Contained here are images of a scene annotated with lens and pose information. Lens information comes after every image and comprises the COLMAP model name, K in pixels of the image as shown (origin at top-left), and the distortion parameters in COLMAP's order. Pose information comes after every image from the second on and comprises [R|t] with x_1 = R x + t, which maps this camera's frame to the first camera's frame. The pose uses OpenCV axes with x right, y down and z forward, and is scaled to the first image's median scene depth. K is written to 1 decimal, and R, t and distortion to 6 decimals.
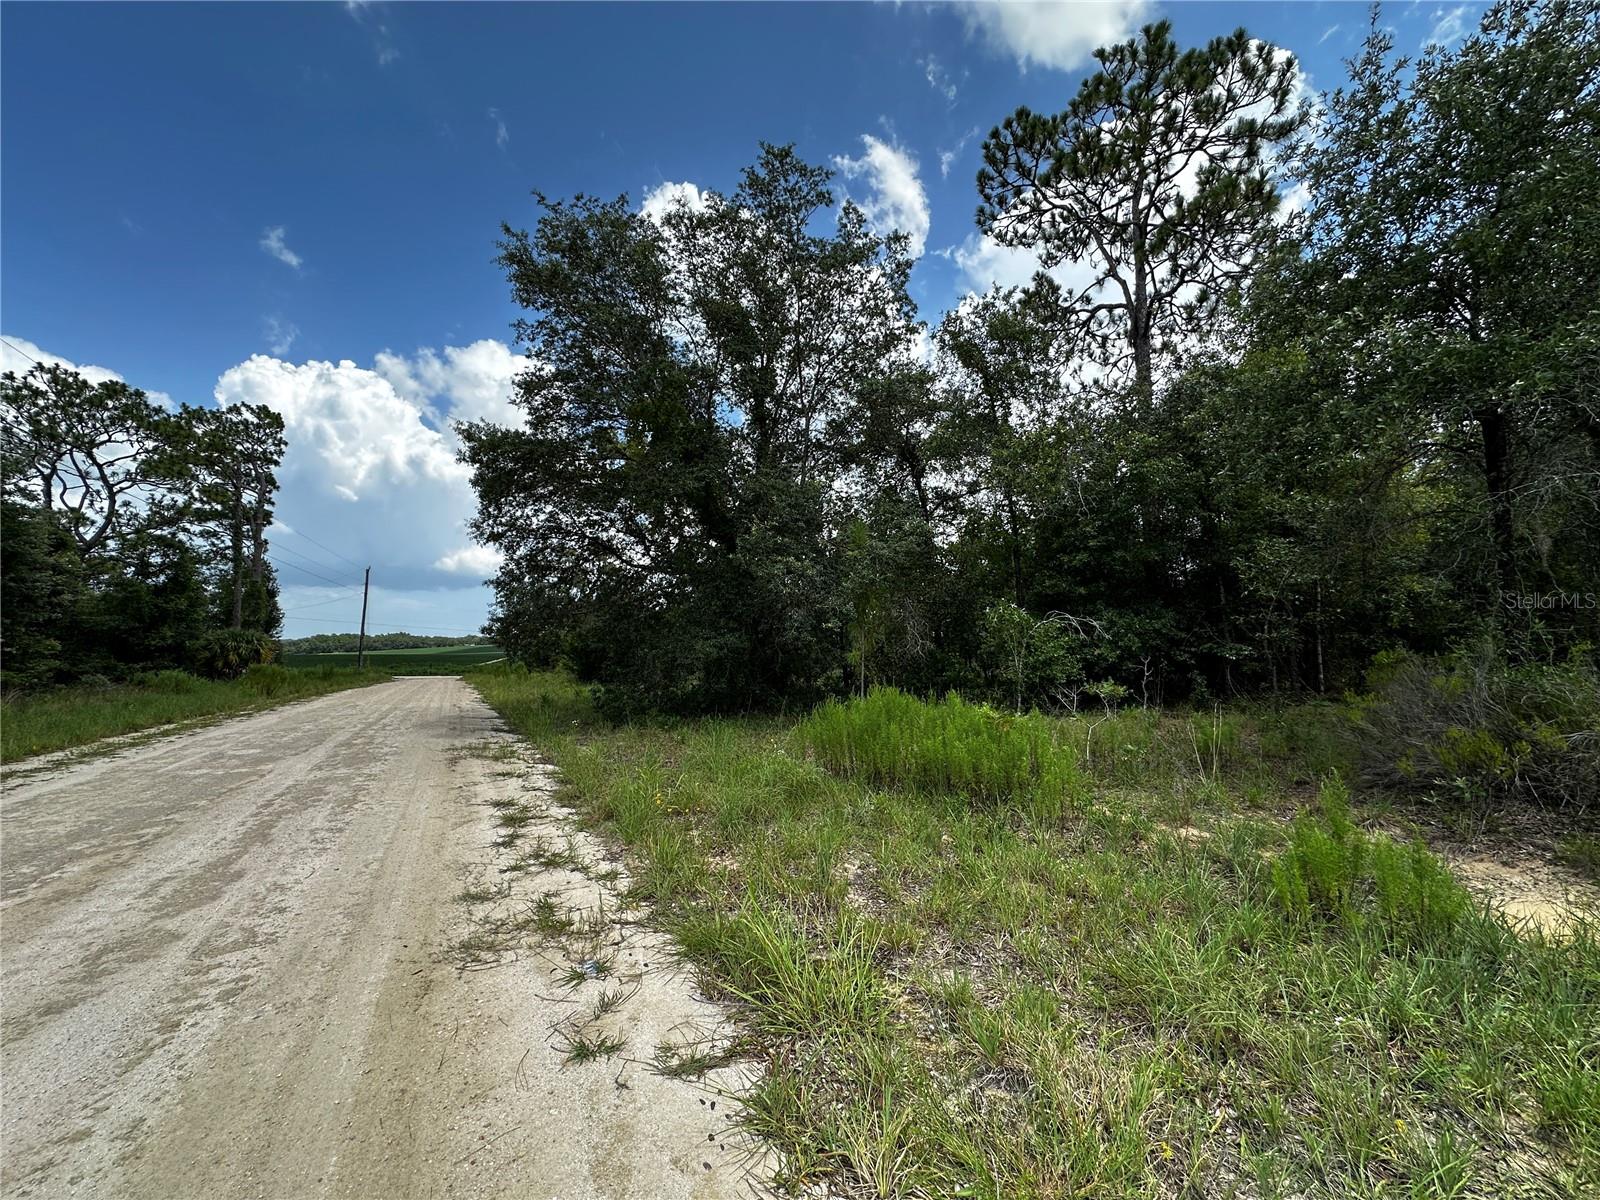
lens RADIAL K [[629.9, 0, 799.4], [0, 629.9, 600.0], [0, 0, 1]] dist [-0.010733, 0.001891]
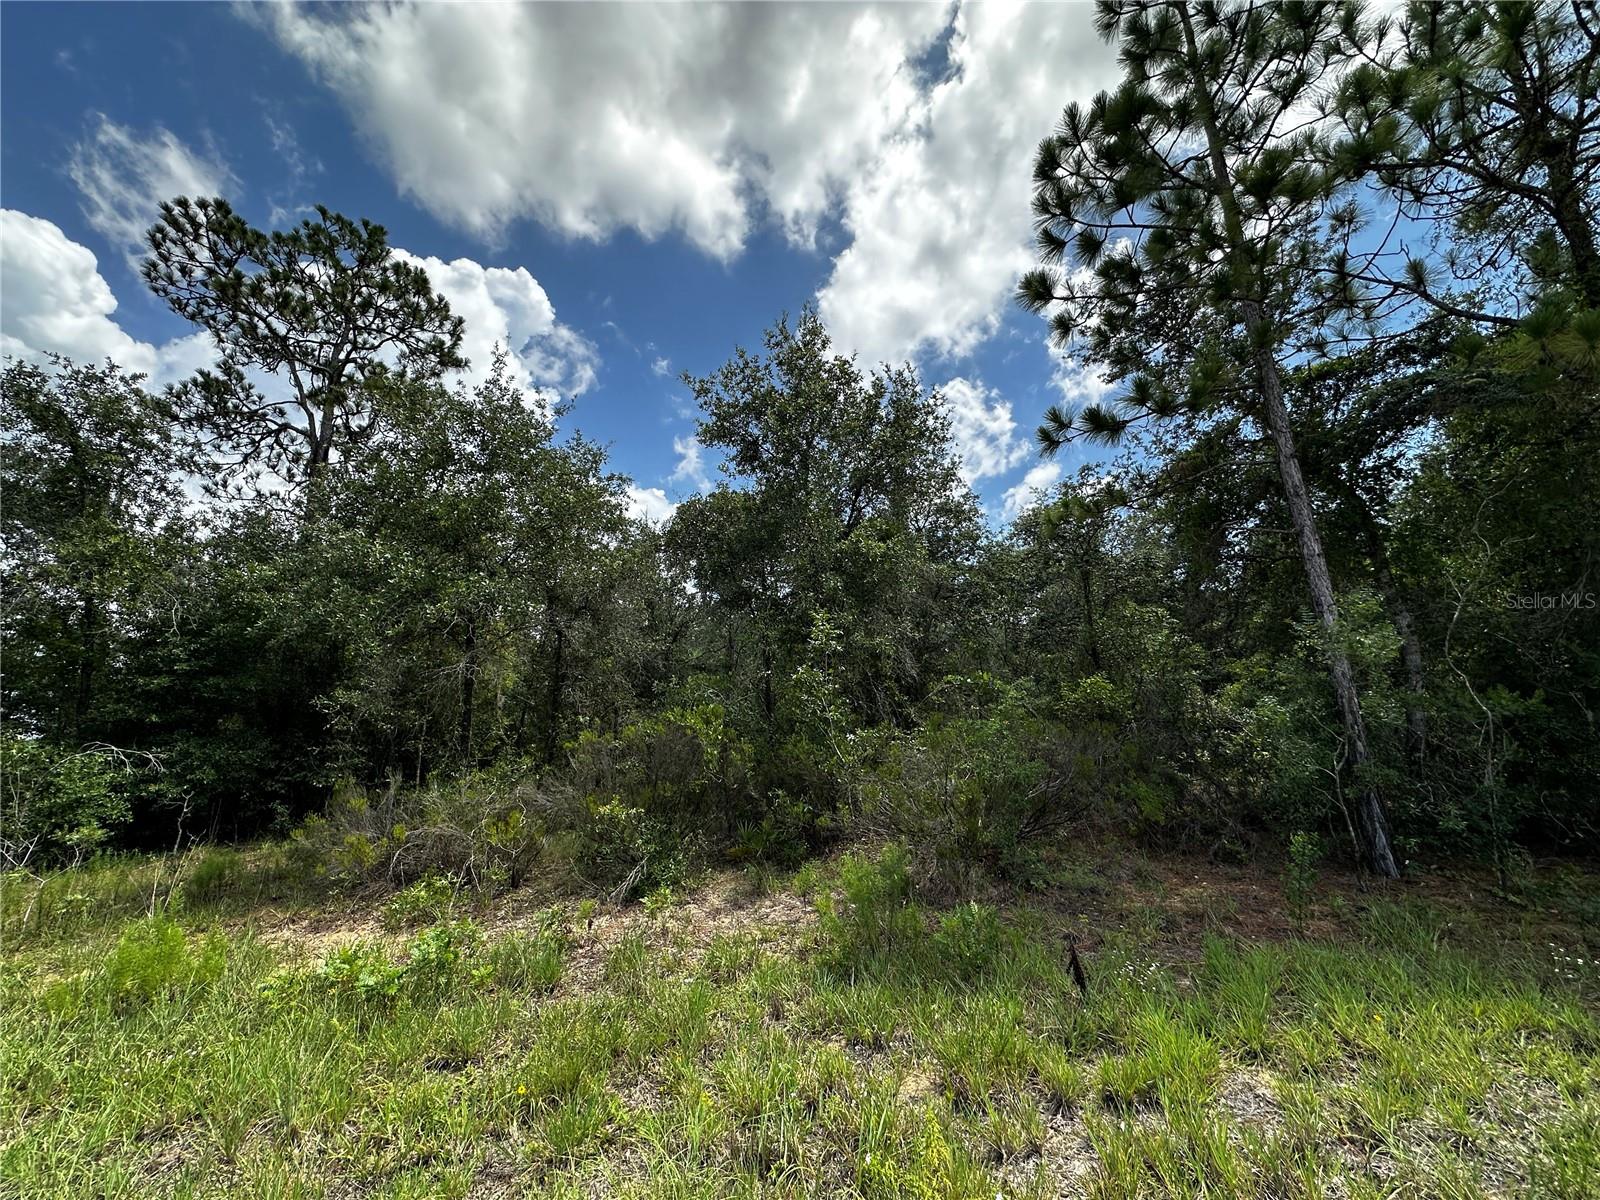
lens RADIAL K [[629.9, 0, 804.4], [0, 629.9, 601.1], [0, 0, 1]] dist [-0.010733, 0.001891]
pose [[0.473264, 0.178006, 0.862748, 0.076908], [-0.021309, 0.981398, -0.190797, -0.025943], [-0.880663, 0.071913, 0.468254, -0.230864]]
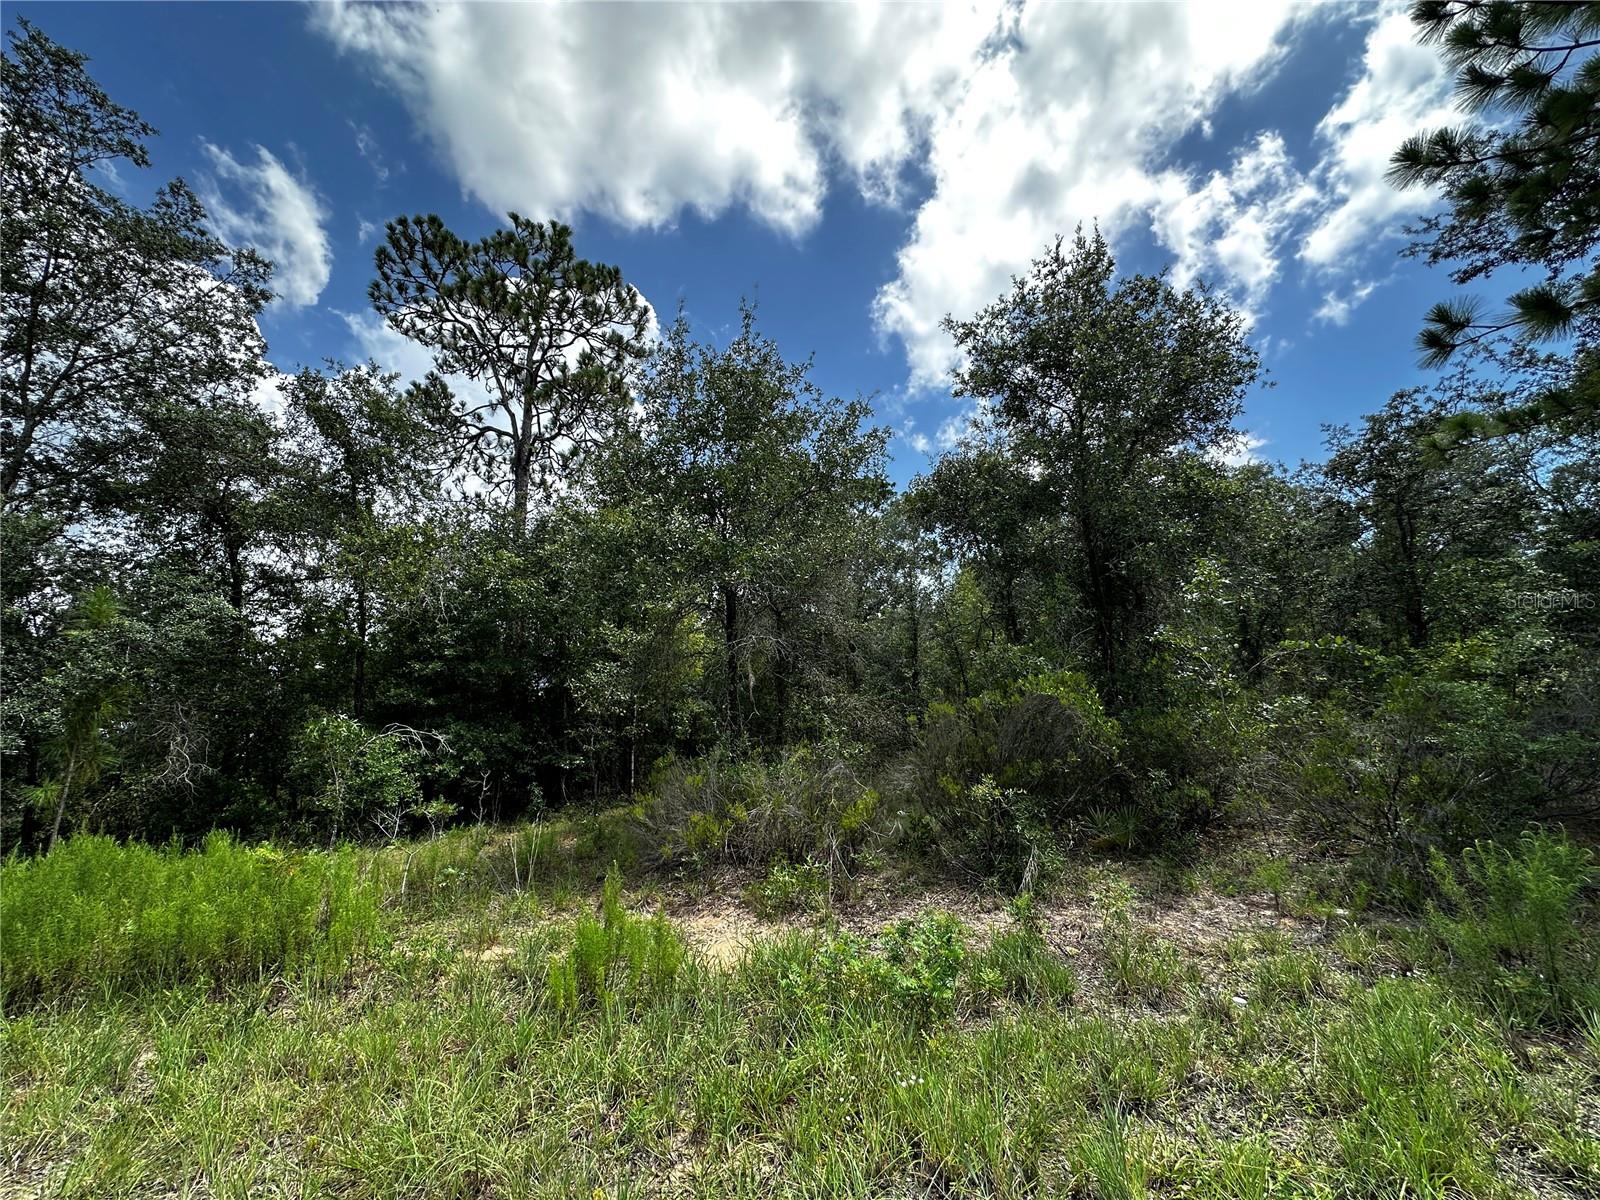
lens RADIAL K [[629.9, 0, 797.5], [0, 629.9, 600.2], [0, 0, 1]] dist [-0.010733, 0.001891]
pose [[0.605728, 0.158712, 0.779682, 0.025643], [-0.017795, 0.982361, -0.186145, 0.000510], [-0.795473, 0.098879, 0.597868, -0.010302]]
